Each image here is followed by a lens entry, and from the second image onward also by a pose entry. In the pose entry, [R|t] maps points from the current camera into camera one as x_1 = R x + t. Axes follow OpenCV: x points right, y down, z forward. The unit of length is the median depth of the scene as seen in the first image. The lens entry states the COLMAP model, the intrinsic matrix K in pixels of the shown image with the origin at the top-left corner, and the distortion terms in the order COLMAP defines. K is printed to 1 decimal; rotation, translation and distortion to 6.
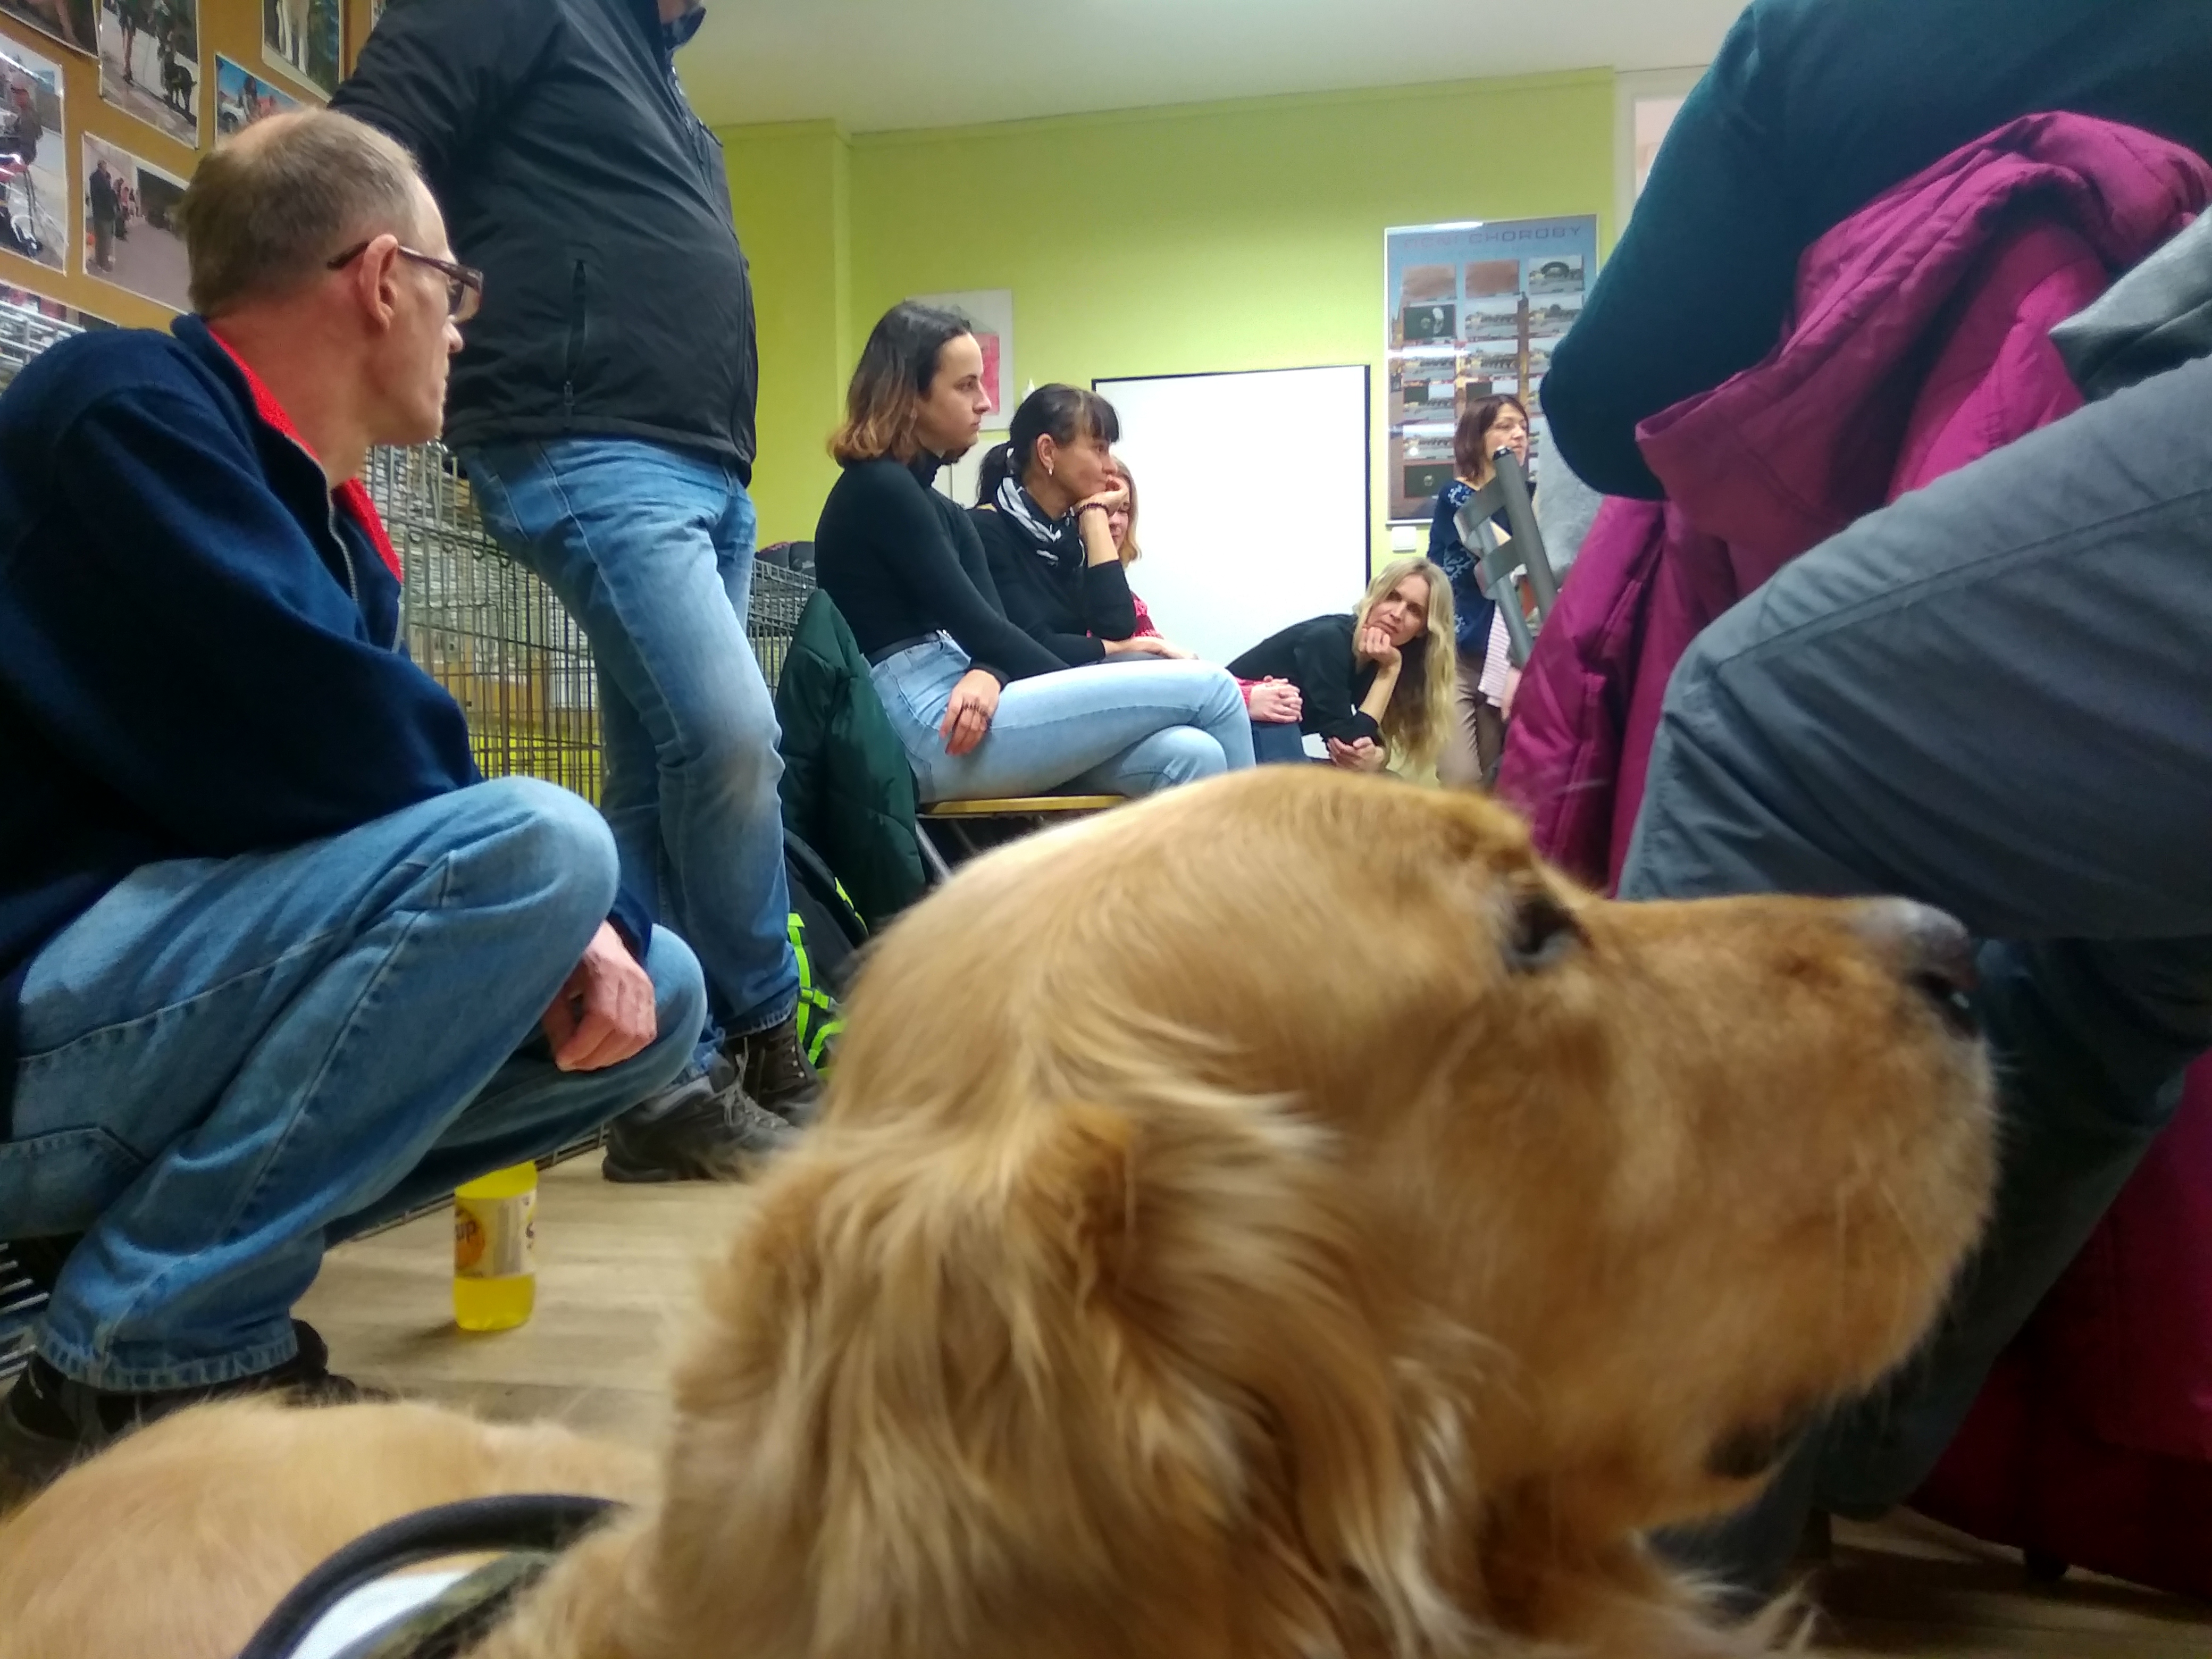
lens RADIAL K [[1822.3, 0, 1102.1], [0, 1822.3, 892.3], [0, 0, 1]] dist [0.010023, -0.069673]
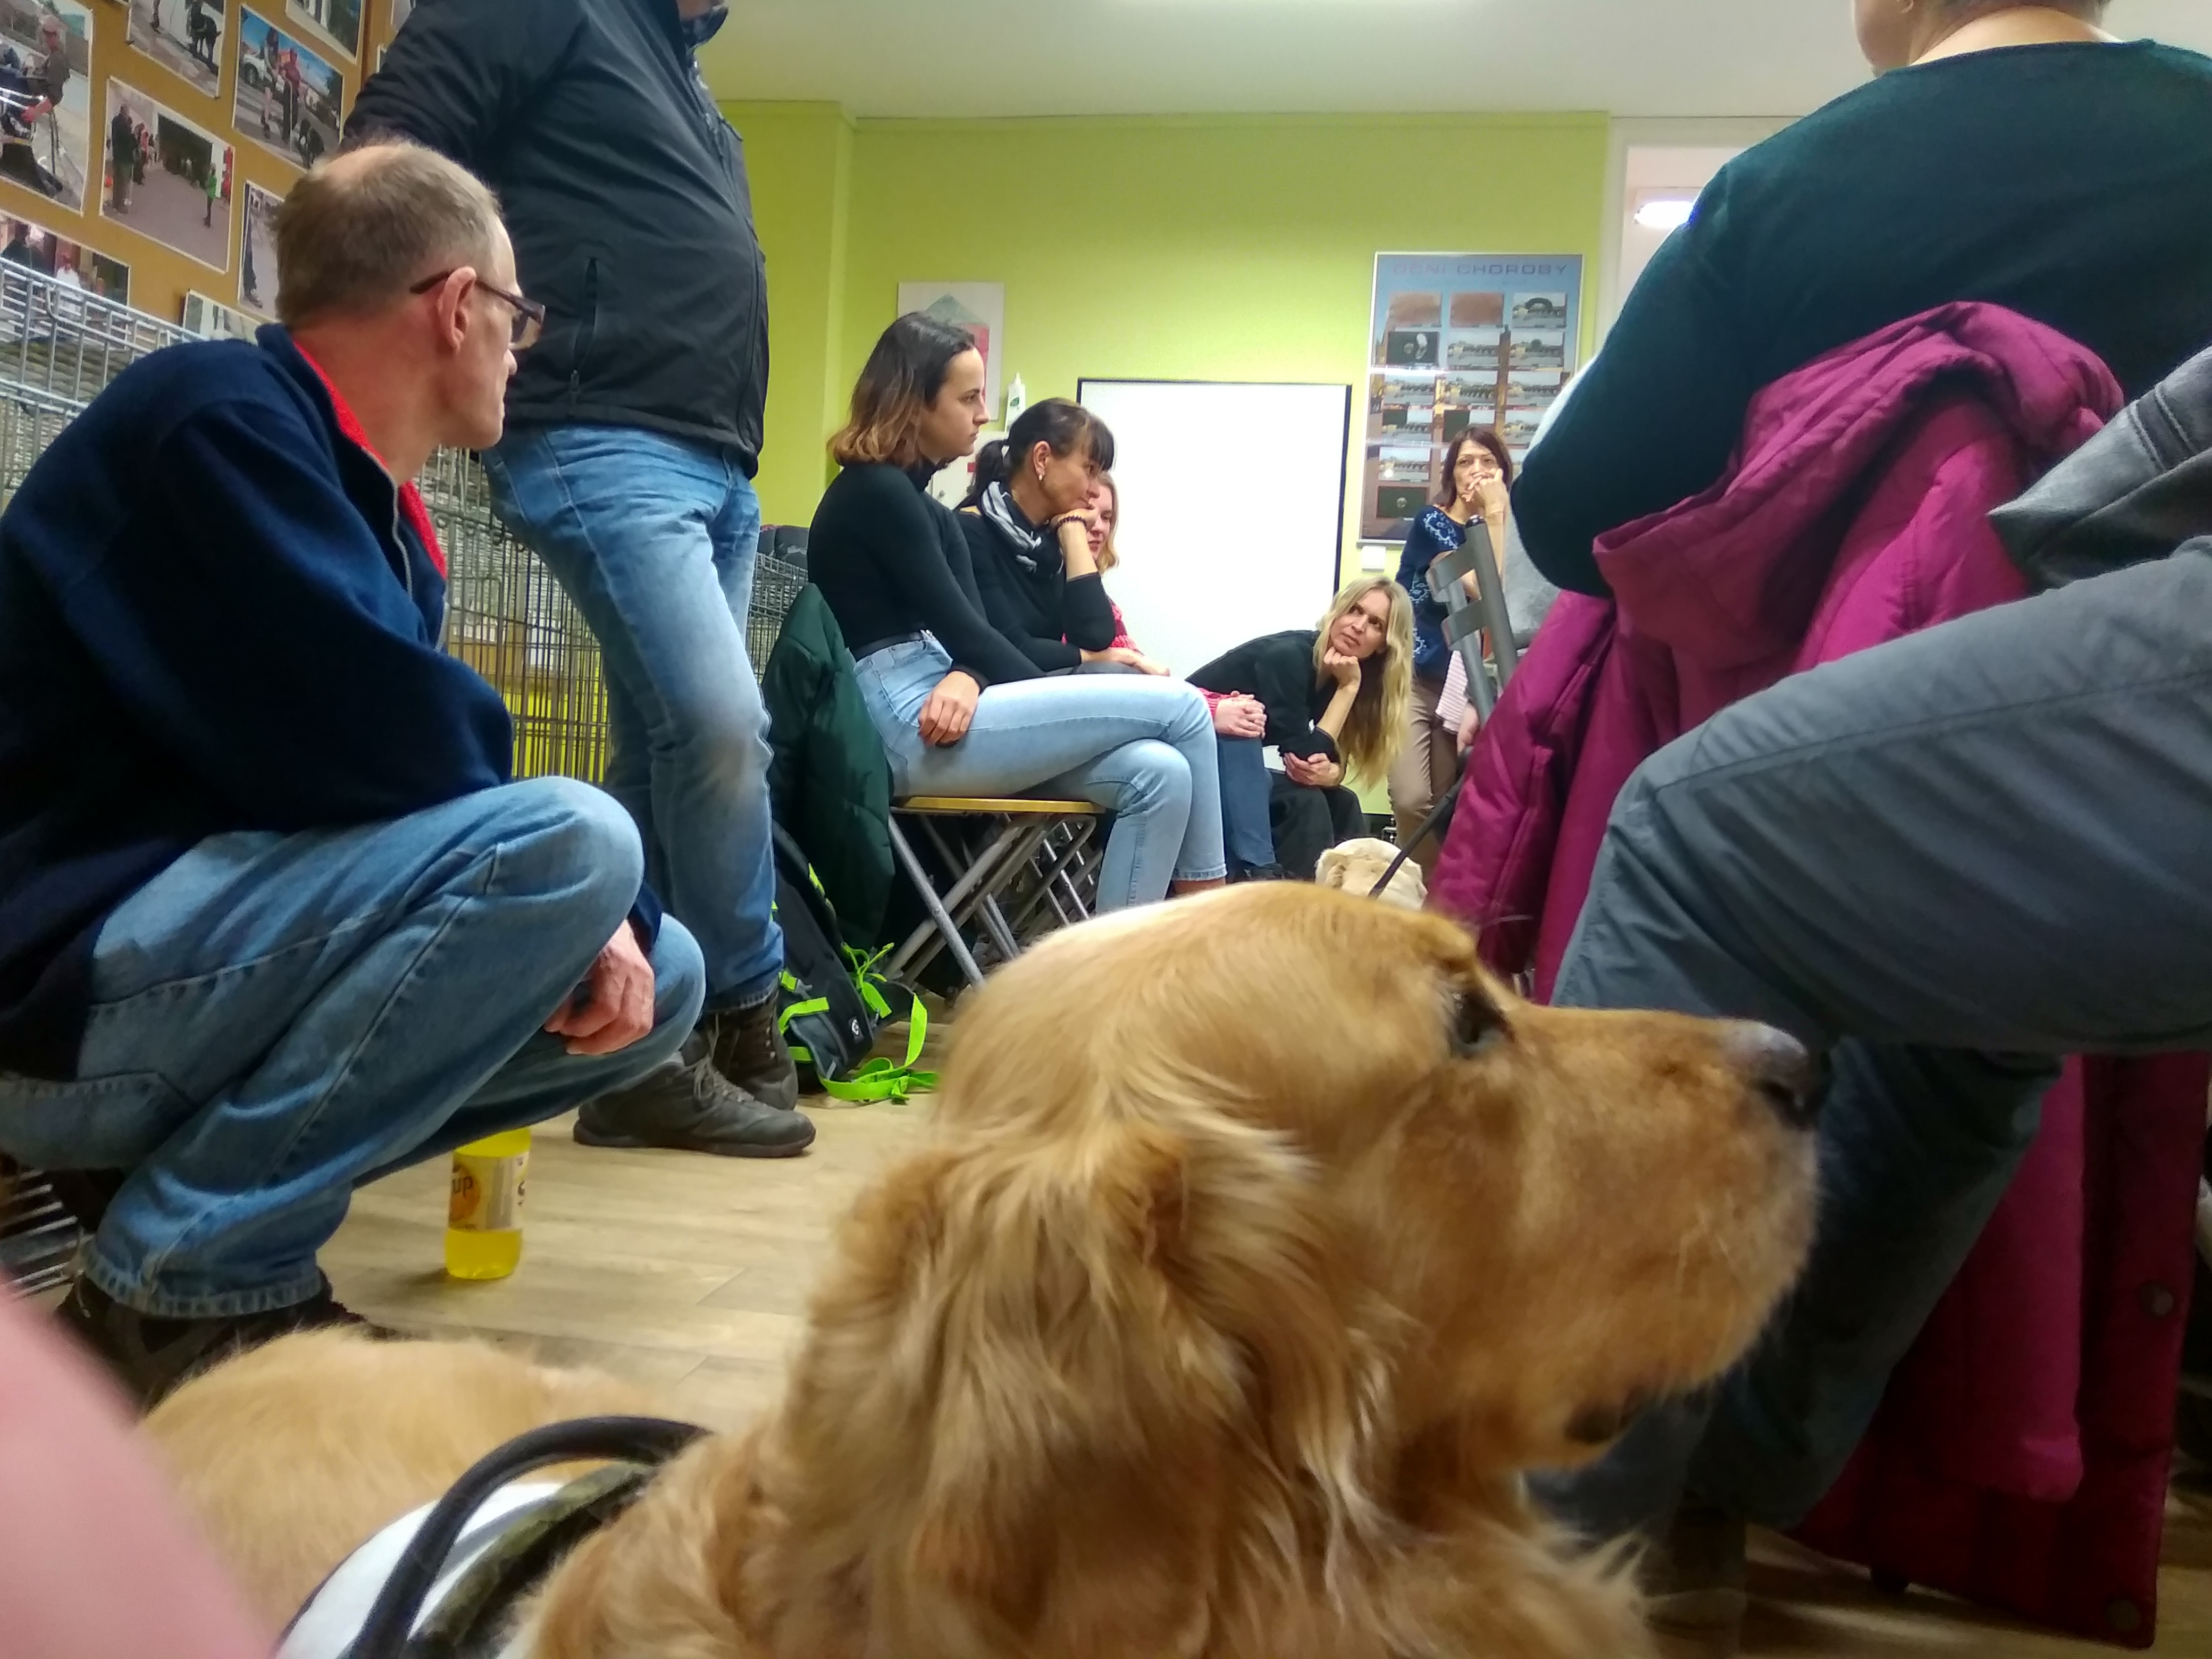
lens RADIAL K [[1830.5, 0, 1101.1], [0, 1830.5, 897.4], [0, 0, 1]] dist [0.001777, -0.075045]
pose [[0.997313, 0.066598, 0.030520, -0.019441], [-0.066913, 0.997714, 0.009417, -0.017976], [-0.029823, -0.011434, 0.999490, -0.079869]]
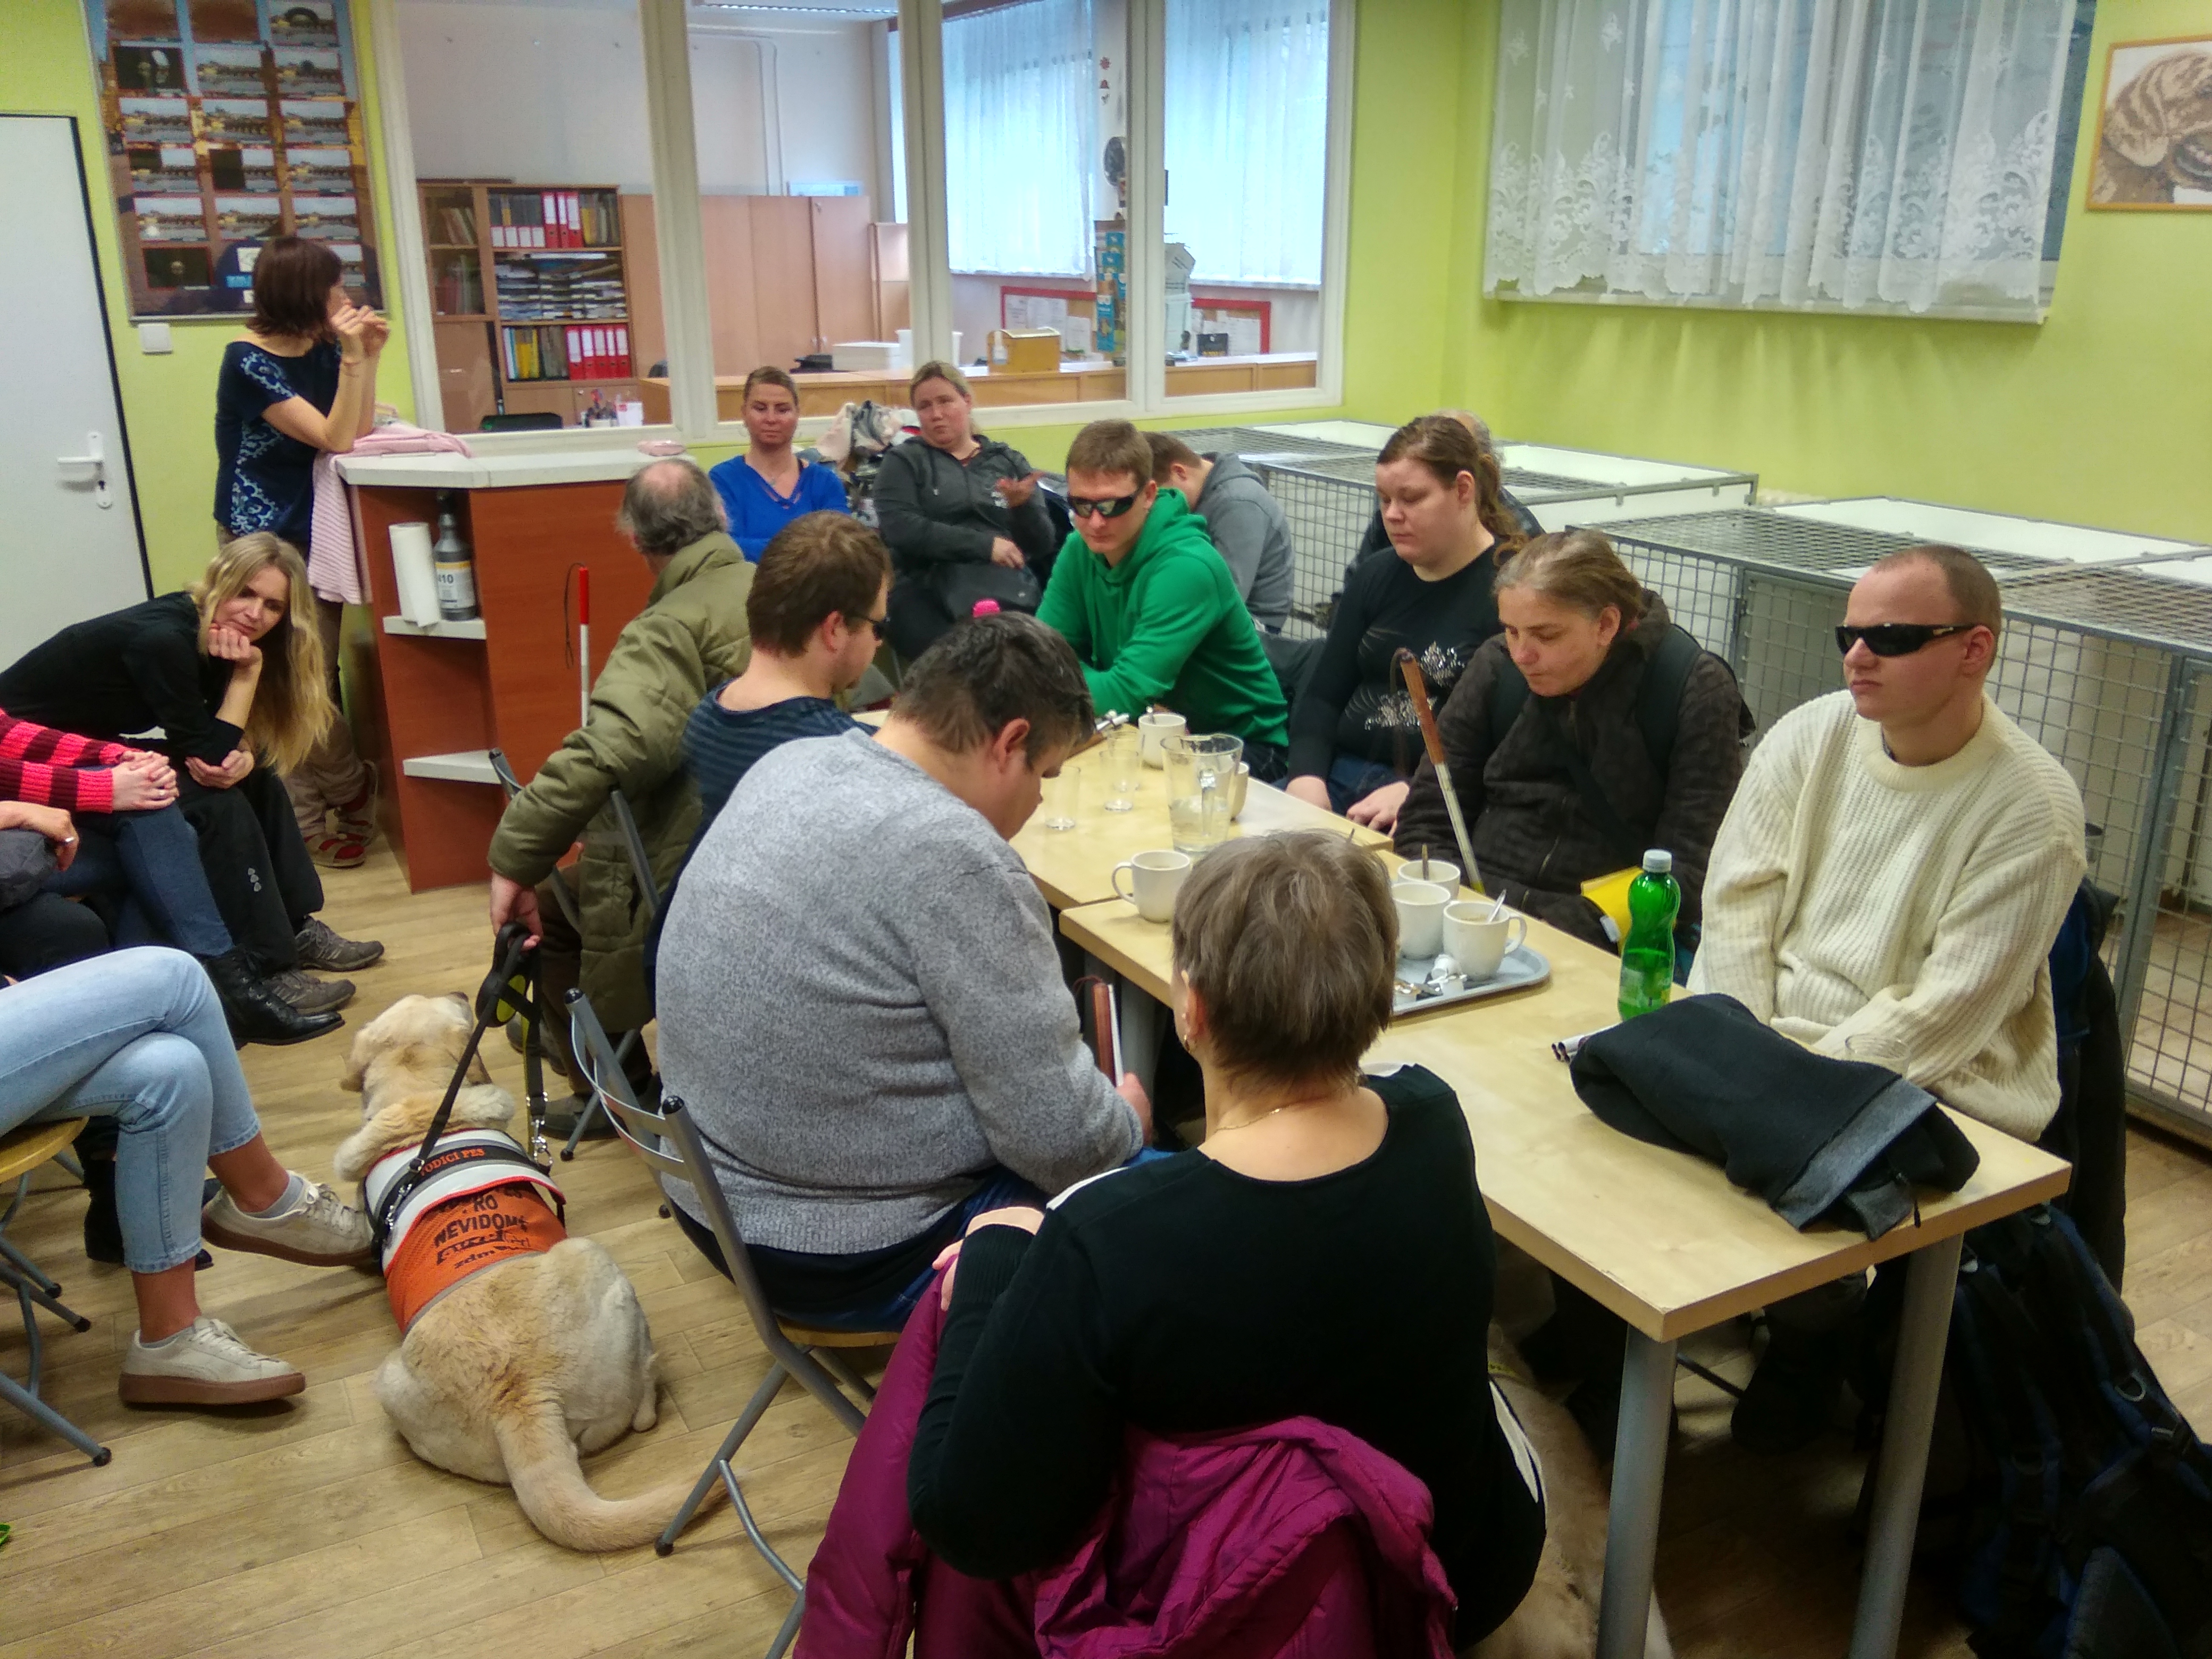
lens RADIAL K [[1817.9, 0, 1173.6], [0, 1817.9, 822.6], [0, 0, 1]] dist [0.001702, -0.035234]
pose [[0.753574, -0.180926, 0.631975, -0.208767], [0.021430, 0.967629, 0.251466, -0.729220], [-0.657014, -0.175955, 0.733057, 0.123133]]
